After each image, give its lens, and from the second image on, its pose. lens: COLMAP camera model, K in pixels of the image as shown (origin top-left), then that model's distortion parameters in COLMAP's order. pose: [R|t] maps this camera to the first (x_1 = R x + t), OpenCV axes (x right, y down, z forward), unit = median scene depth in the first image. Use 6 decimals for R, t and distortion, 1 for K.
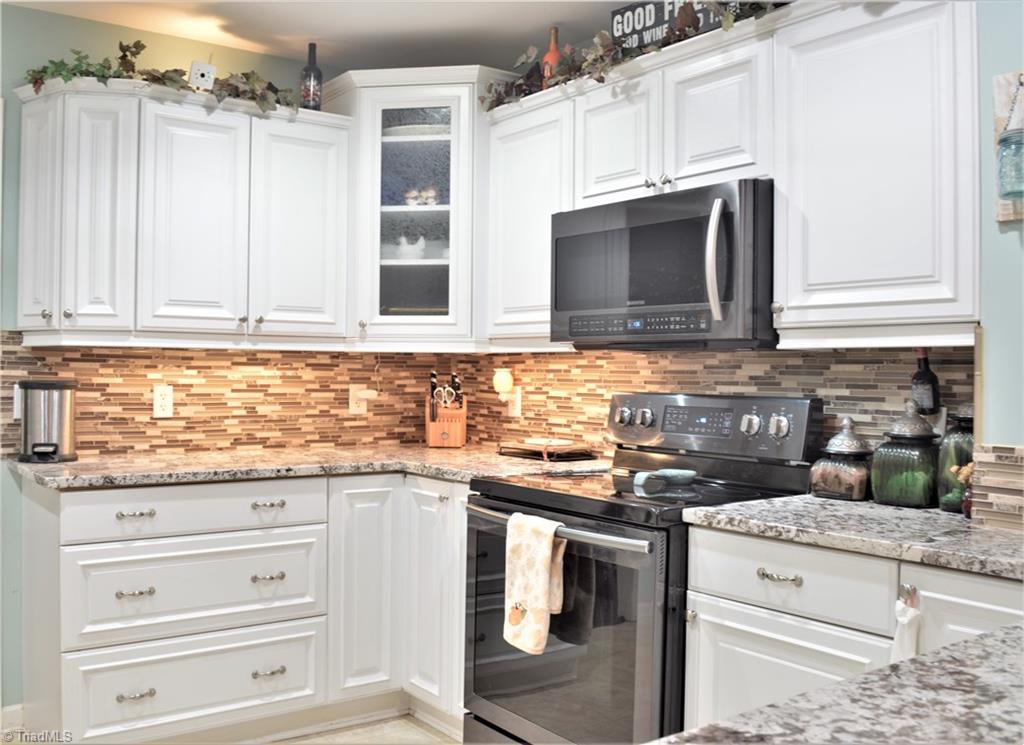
lens RADIAL K [[931.1, 0, 446.0], [0, 931.1, 371.3], [0, 0, 1]] dist [-0.075749, 0.000000]
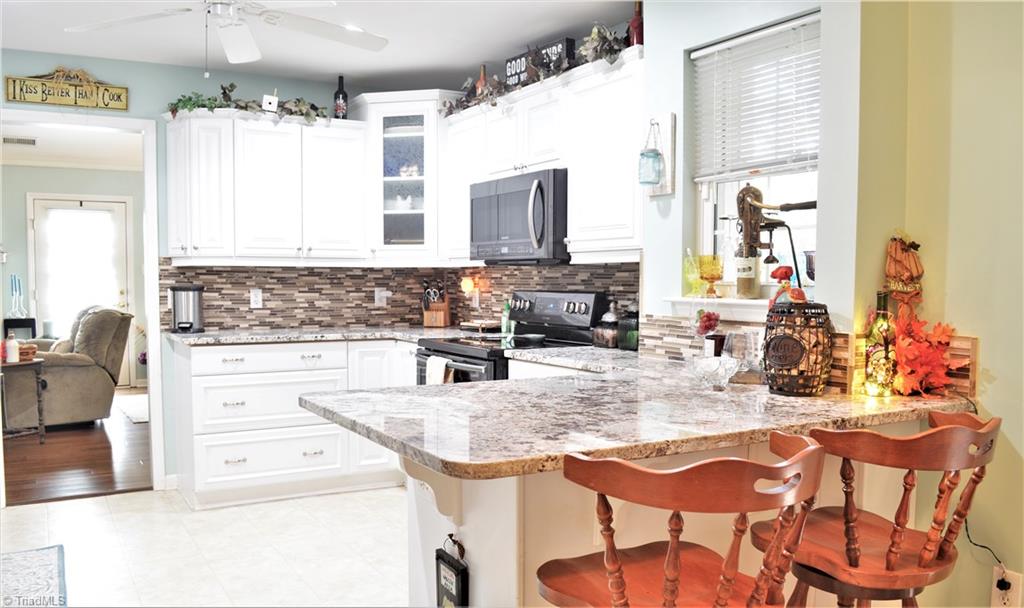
lens RADIAL K [[799.1, 0, 490.6], [0, 799.1, 341.3], [0, 0, 1]] dist [-0.074268, -0.002795]
pose [[0.996684, -0.000749, -0.081360, 0.250640], [0.006706, 0.997311, 0.072973, 0.008701], [0.081087, -0.073277, 0.994010, -0.426177]]
